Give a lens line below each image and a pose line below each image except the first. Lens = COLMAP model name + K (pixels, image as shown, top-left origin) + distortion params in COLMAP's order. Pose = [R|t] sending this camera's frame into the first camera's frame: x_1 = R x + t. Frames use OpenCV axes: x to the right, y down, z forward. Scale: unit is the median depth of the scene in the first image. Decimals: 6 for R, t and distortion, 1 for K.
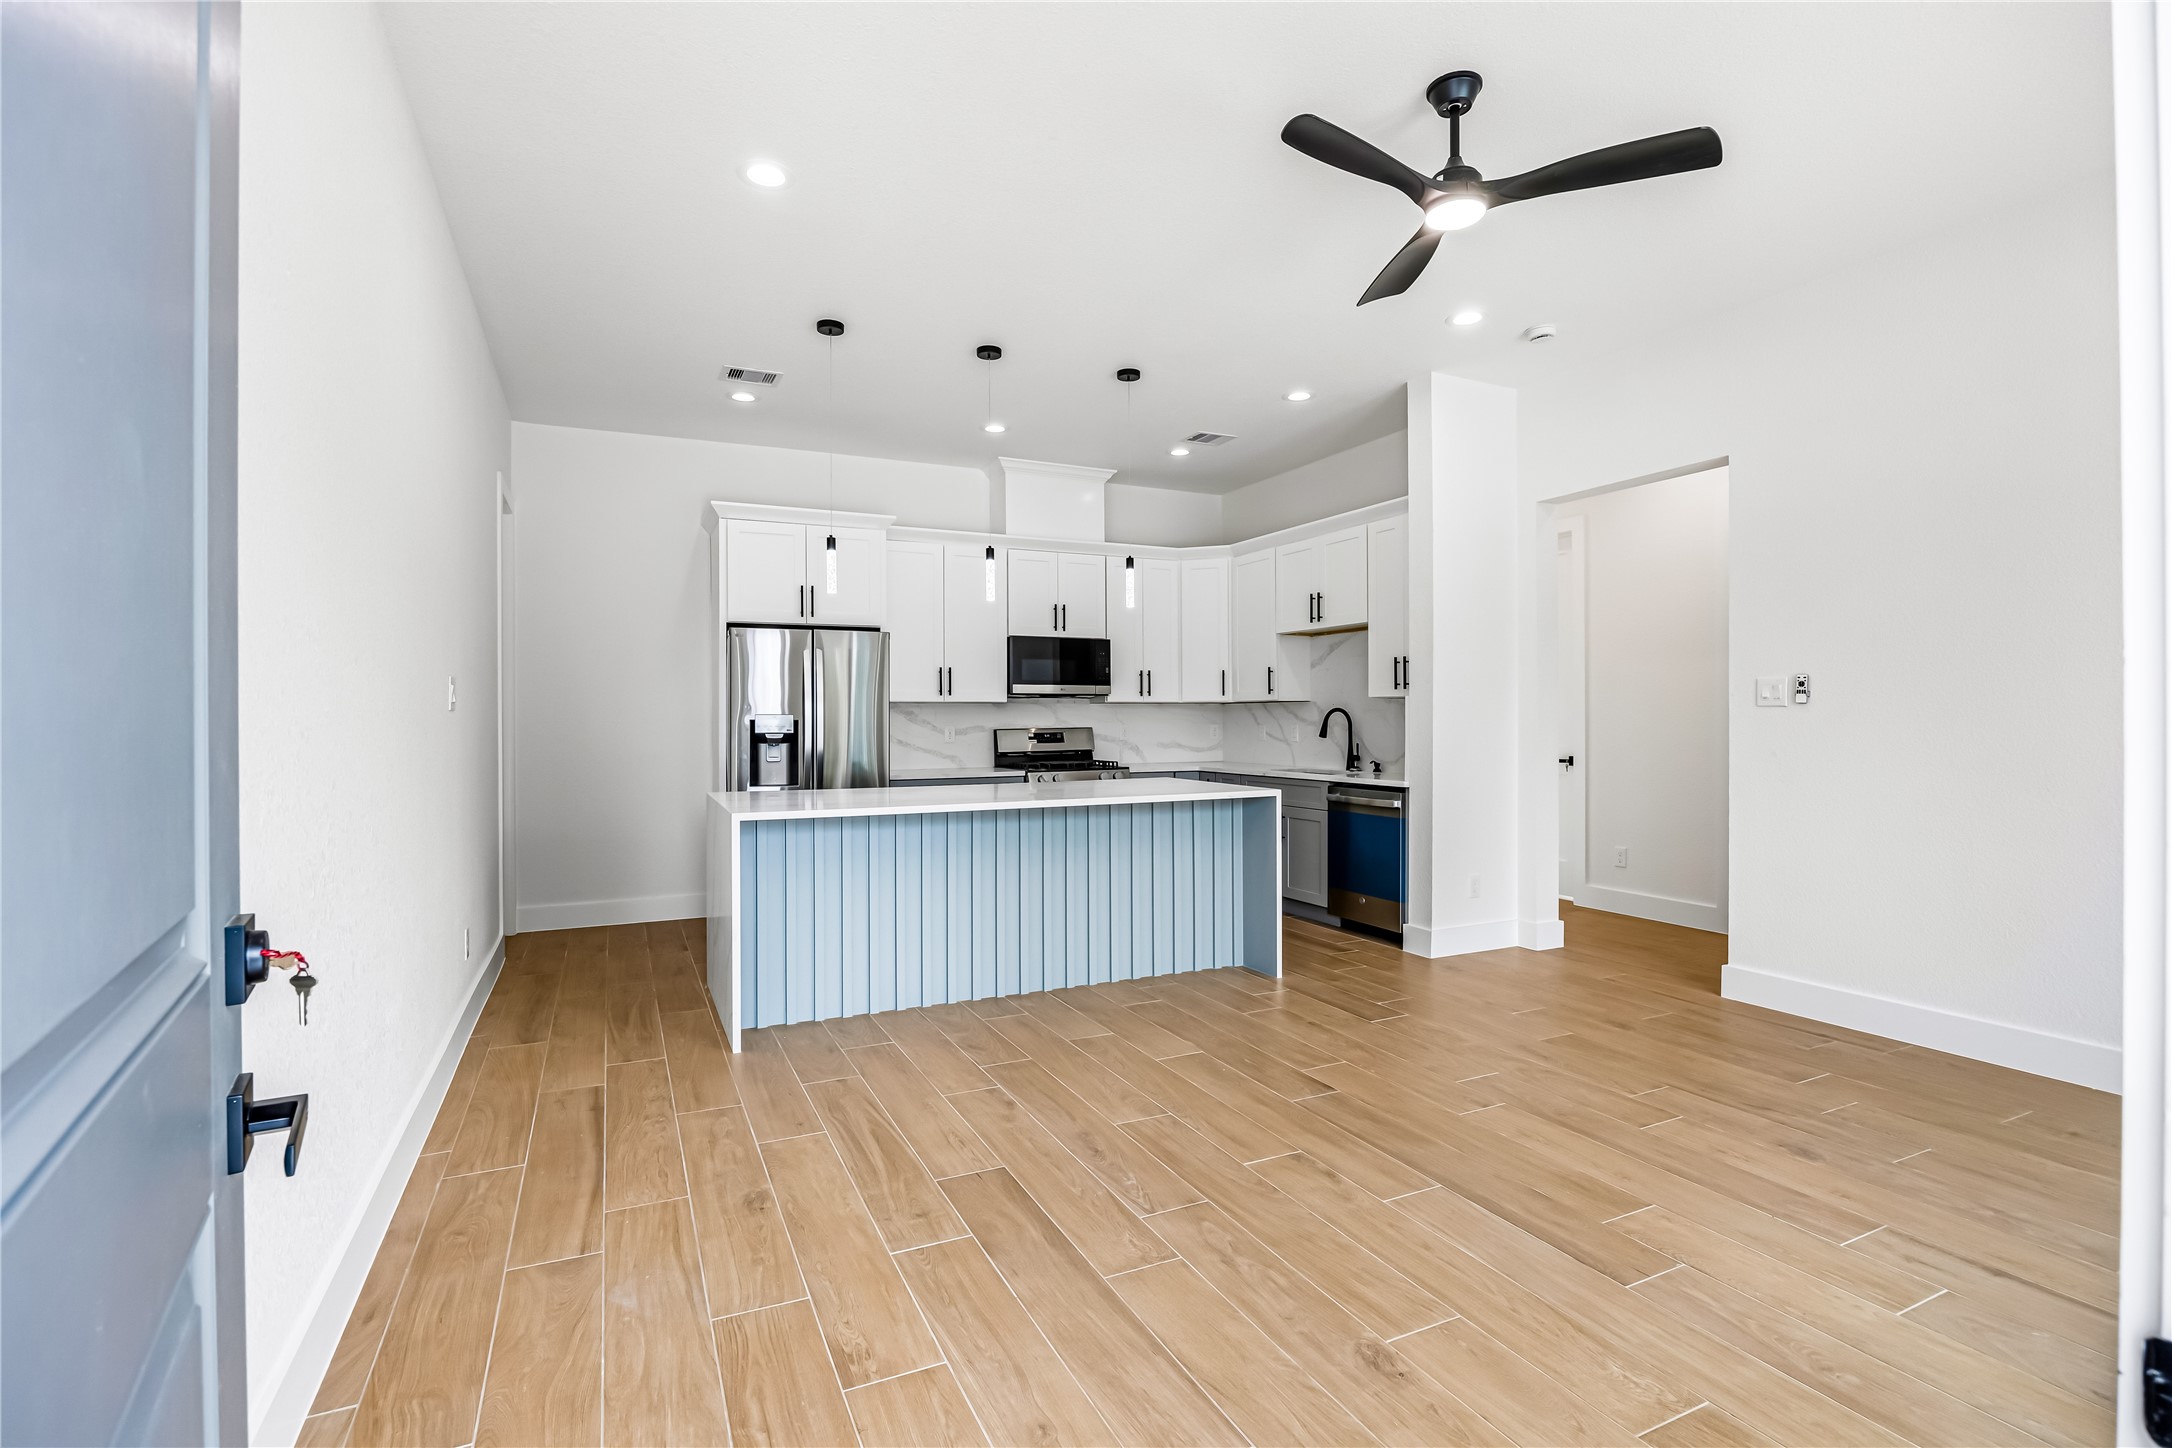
lens RADIAL K [[993.4, 0, 1087.0], [0, 993.4, 719.2], [0, 0, 1]] dist [-0.017969, 0.000815]
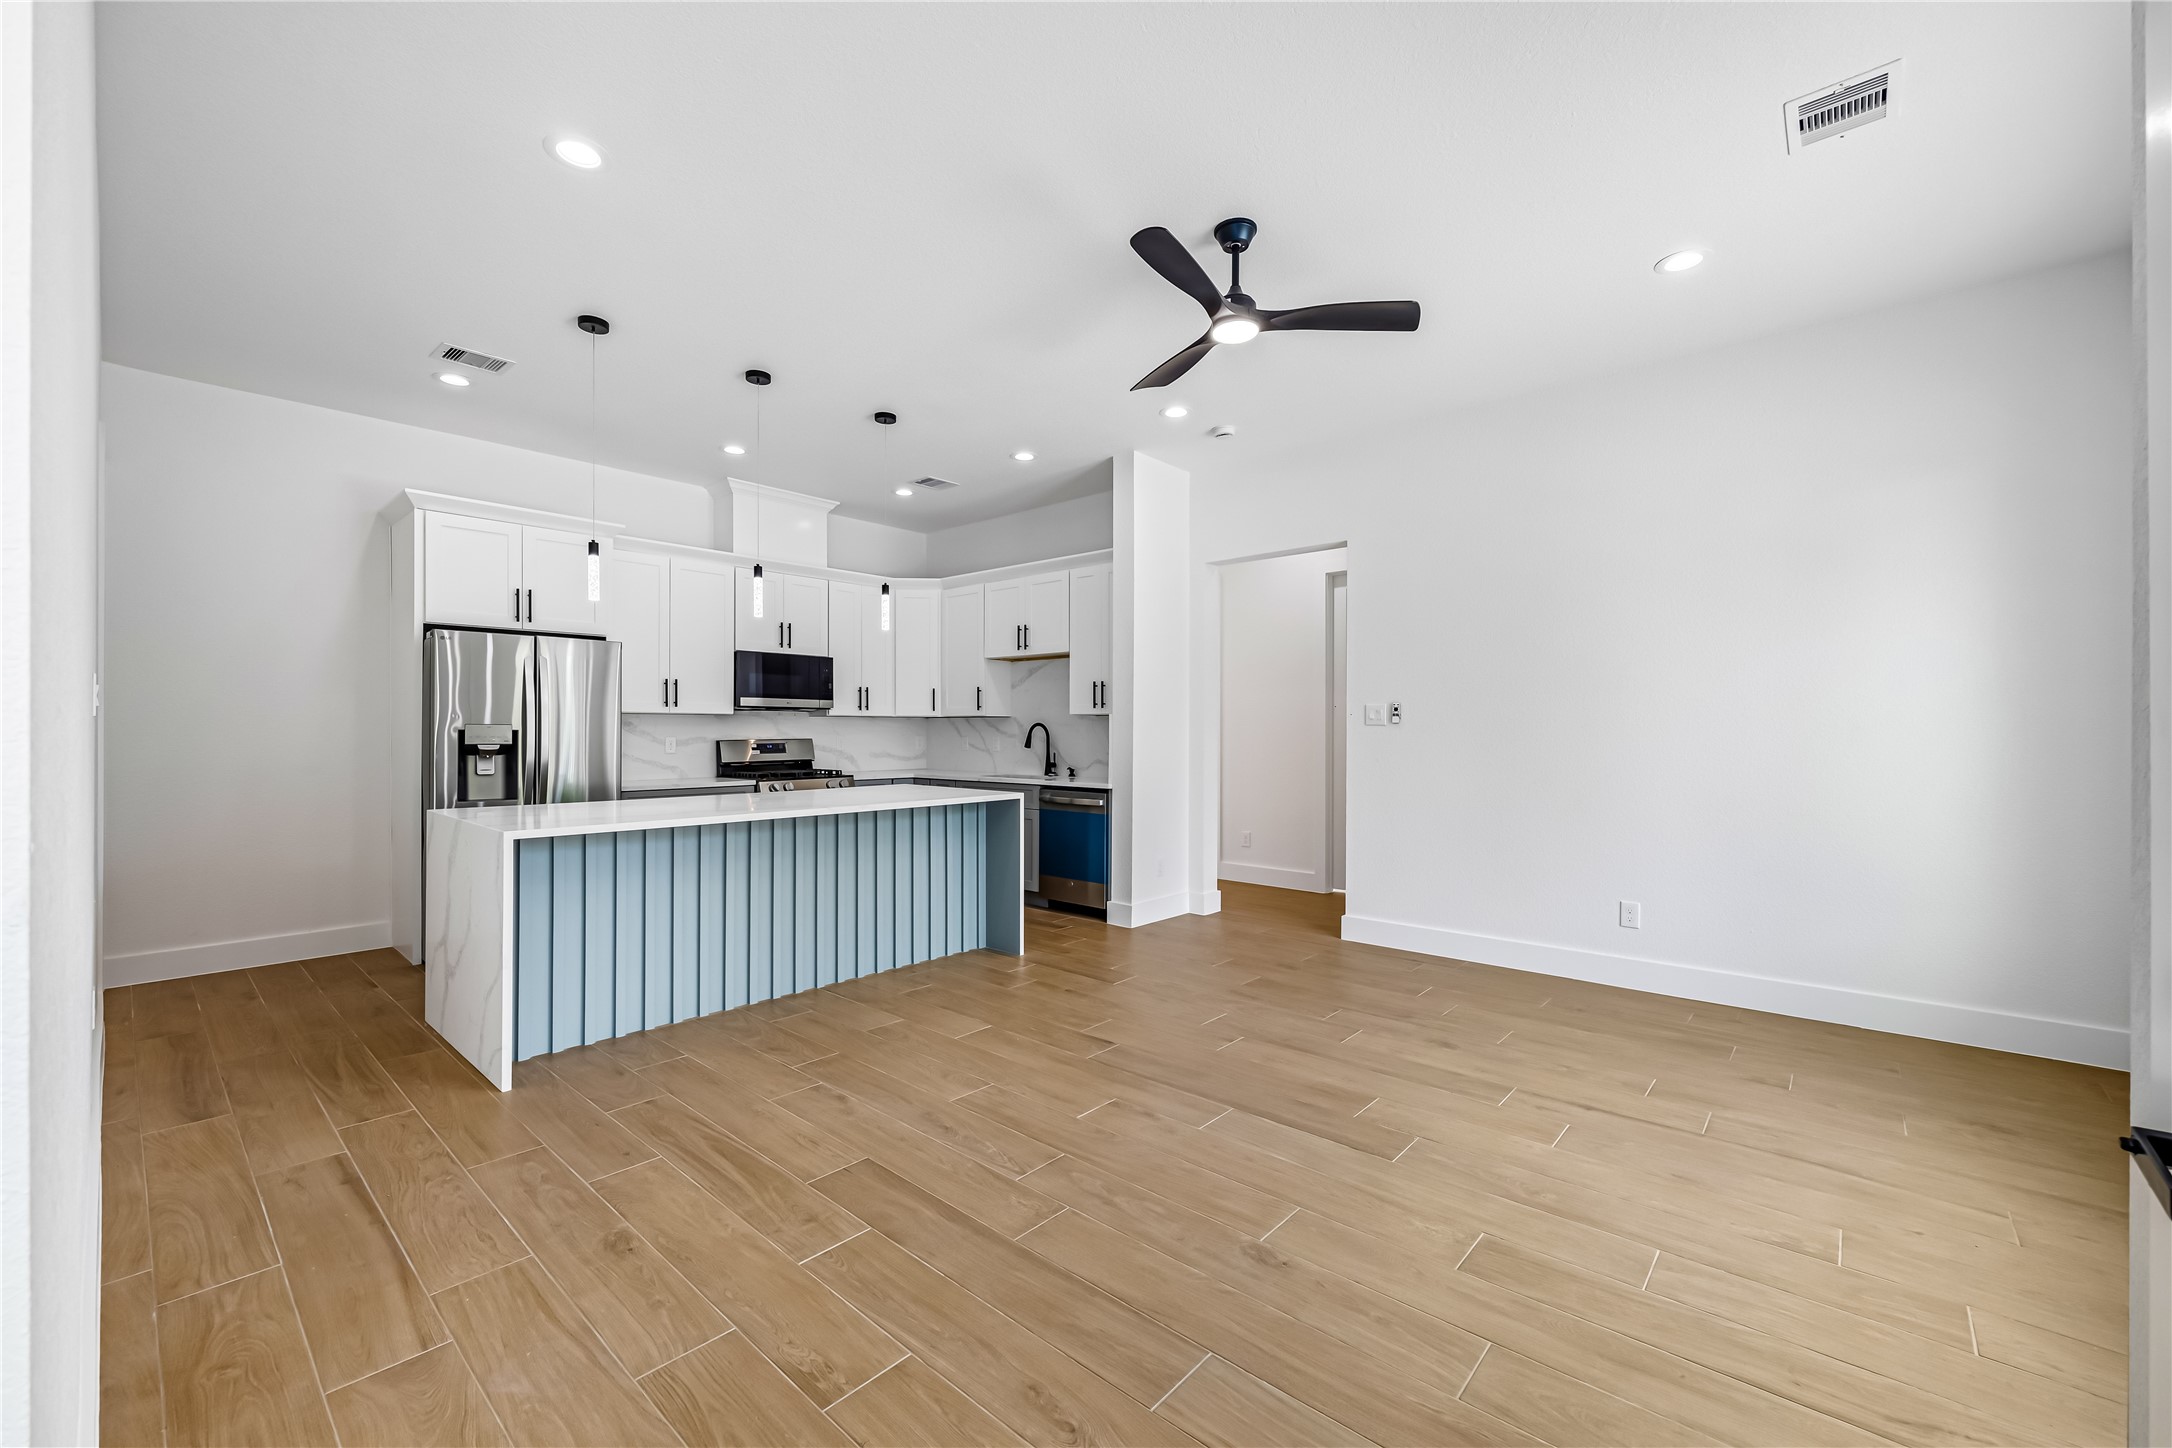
lens RADIAL K [[864.0, 0, 1087.5], [0, 864.0, 726.8], [0, 0, 1]] dist [-0.004474, 0.000290]
pose [[0.921851, 0.007794, 0.387465, -0.170025], [-0.005526, 0.999960, -0.006966, 0.000107], [-0.387504, 0.004280, 0.921858, 0.048001]]
